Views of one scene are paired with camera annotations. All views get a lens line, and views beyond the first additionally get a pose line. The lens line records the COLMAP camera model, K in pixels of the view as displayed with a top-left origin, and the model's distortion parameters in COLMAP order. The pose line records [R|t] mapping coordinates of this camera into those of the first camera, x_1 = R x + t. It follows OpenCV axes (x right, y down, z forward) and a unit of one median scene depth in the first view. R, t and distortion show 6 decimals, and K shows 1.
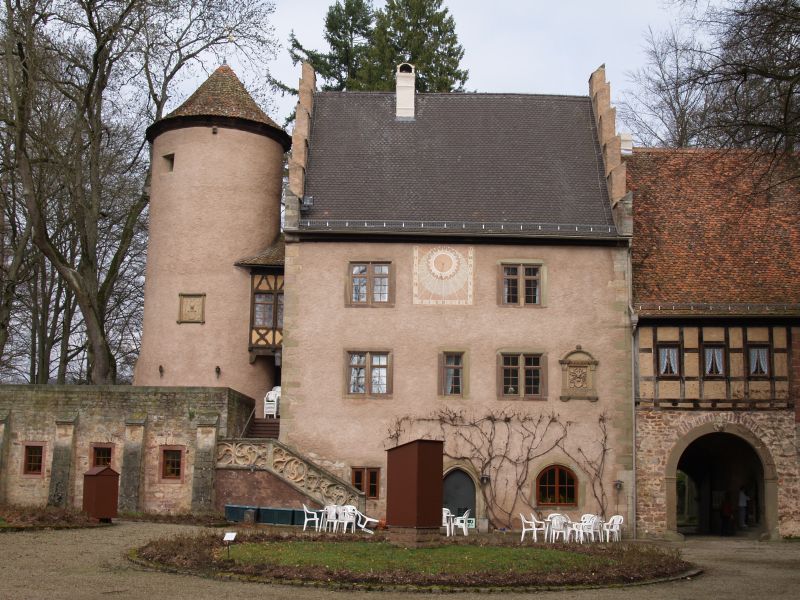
lens RADIAL K [[1052.2, 0, 400.0], [0, 1052.2, 300.0], [0, 0, 1]] dist [-0.138489, 0.029033]
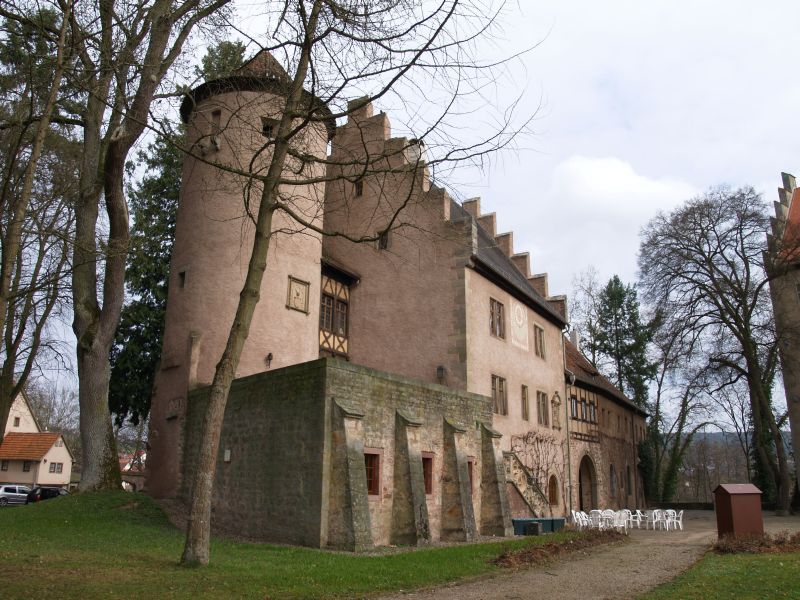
lens RADIAL K [[655.0, 0, 400.0], [0, 655.0, 300.0], [0, 0, 1]] dist [-0.138423, 0.087106]
pose [[0.493176, 0.226789, 0.839848, -0.718946], [-0.156162, 0.972818, -0.170994, 0.108184], [-0.855799, -0.046822, 0.515186, 0.733545]]
